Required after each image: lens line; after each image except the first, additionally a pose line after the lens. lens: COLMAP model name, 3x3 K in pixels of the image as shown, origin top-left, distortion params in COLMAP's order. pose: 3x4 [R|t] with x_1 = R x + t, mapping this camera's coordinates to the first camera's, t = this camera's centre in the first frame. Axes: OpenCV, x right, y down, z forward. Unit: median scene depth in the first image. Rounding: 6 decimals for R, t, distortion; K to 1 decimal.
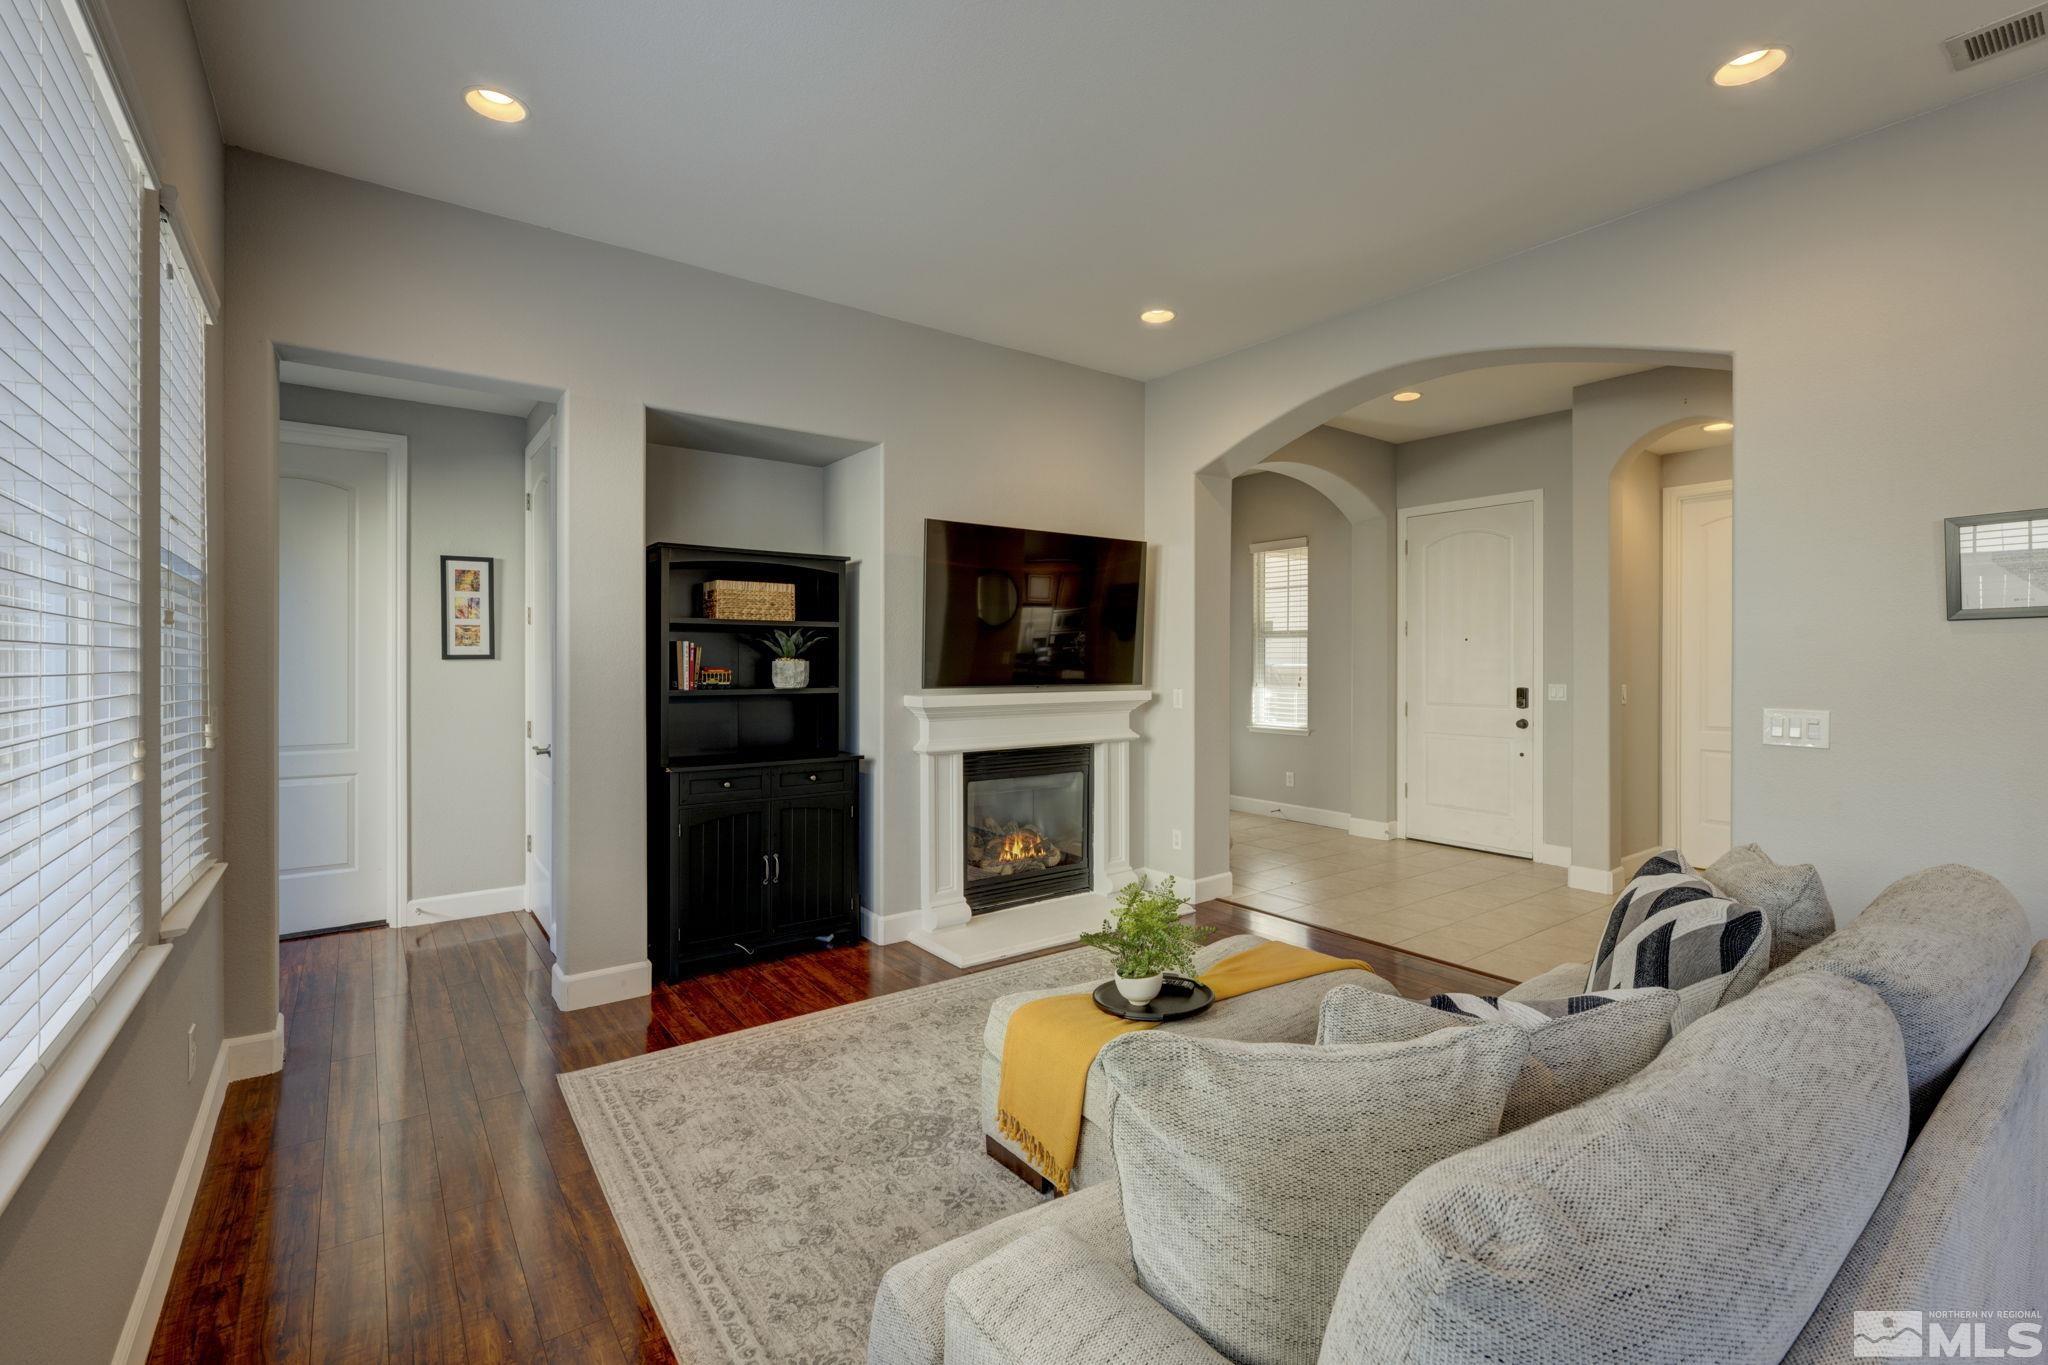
lens RADIAL K [[938.4, 0, 963.7], [0, 938.4, 673.3], [0, 0, 1]] dist [-0.002792, 0.002642]
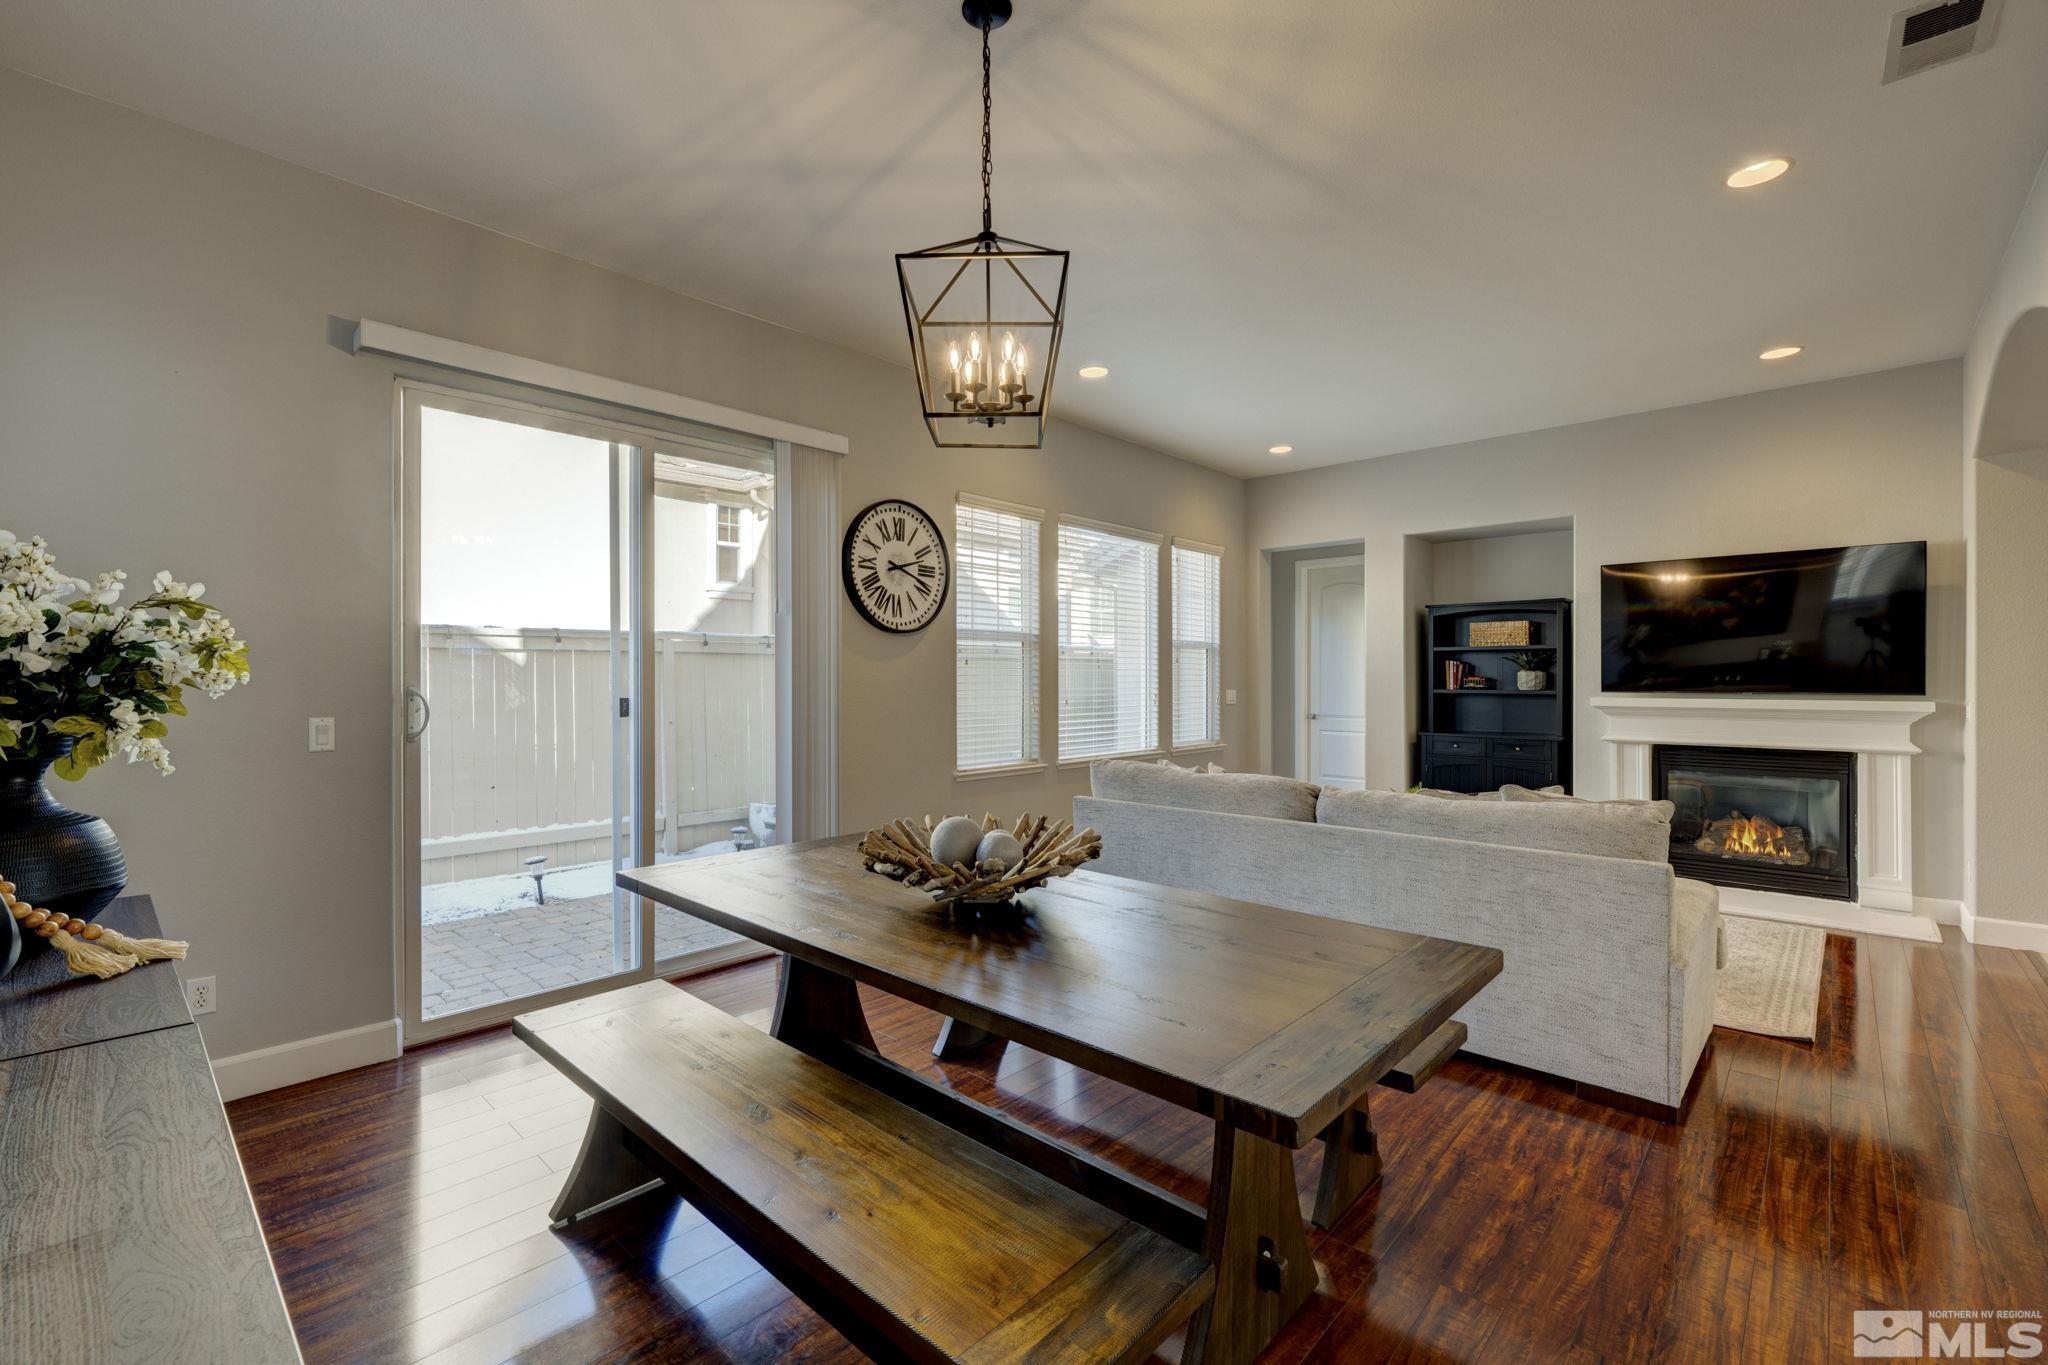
lens RADIAL K [[861.2, 0, 1020.5], [0, 861.2, 680.1], [0, 0, 1]] dist [-0.001276, 0.000736]
pose [[0.174665, -0.000824, -0.984628, 1.013648], [-0.018765, 0.999815, -0.004166, 0.020183], [0.984449, 0.019204, 0.174617, -0.032000]]
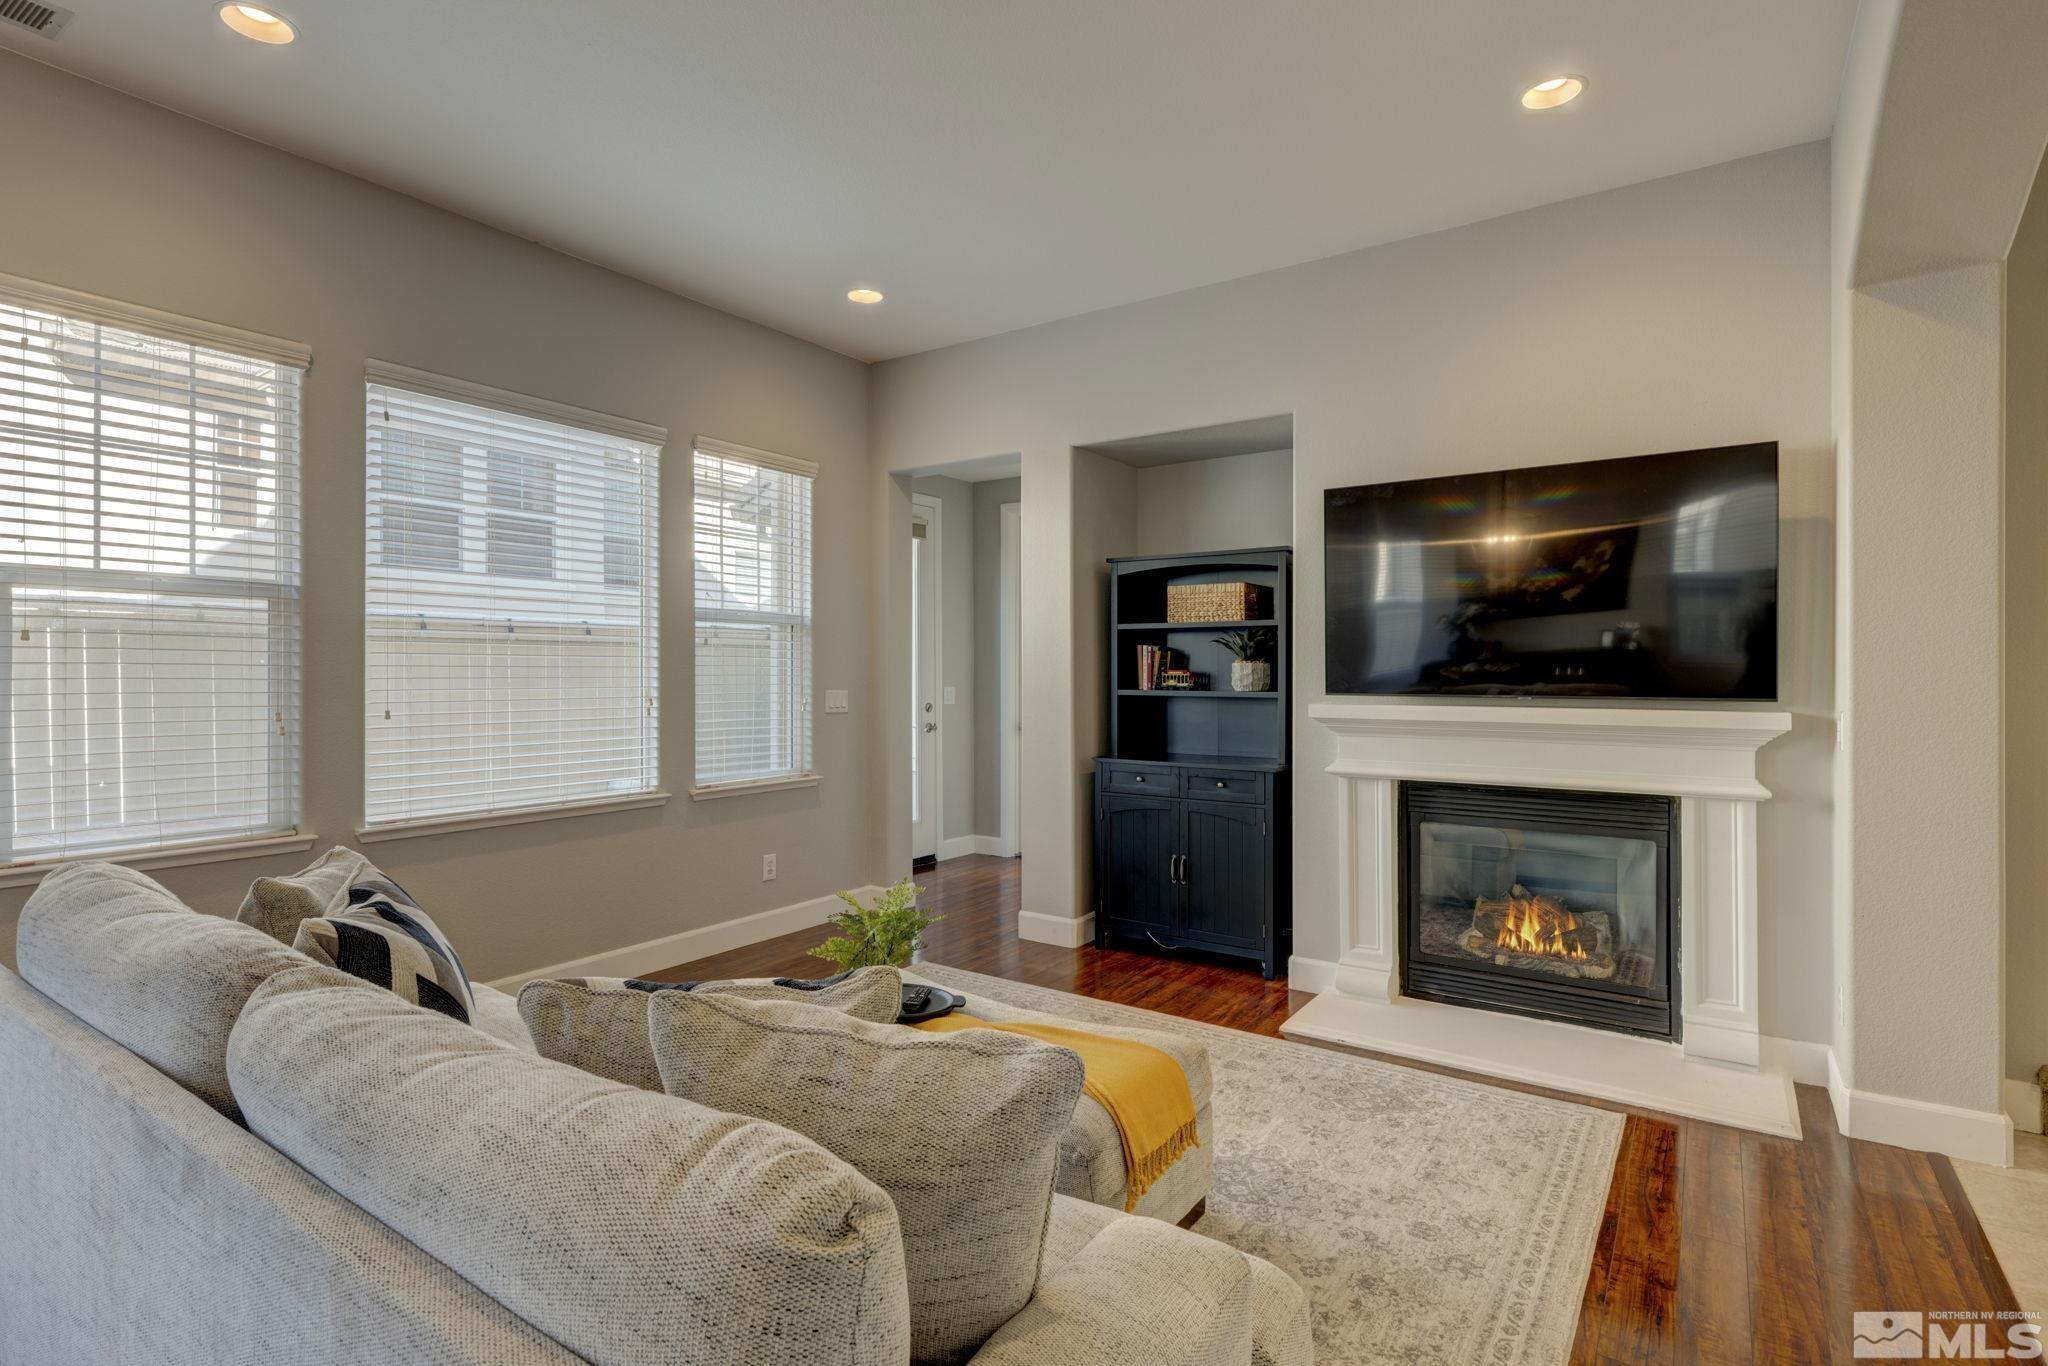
lens RADIAL K [[995.0, 0, 1034.8], [0, 995.0, 672.7], [0, 0, 1]] dist [0.002565, 0.000591]
pose [[0.329506, -0.002511, -0.944150, 0.697656], [-0.019362, 0.999768, -0.009416, 0.010401], [0.943955, 0.021383, 0.329381, 0.460559]]
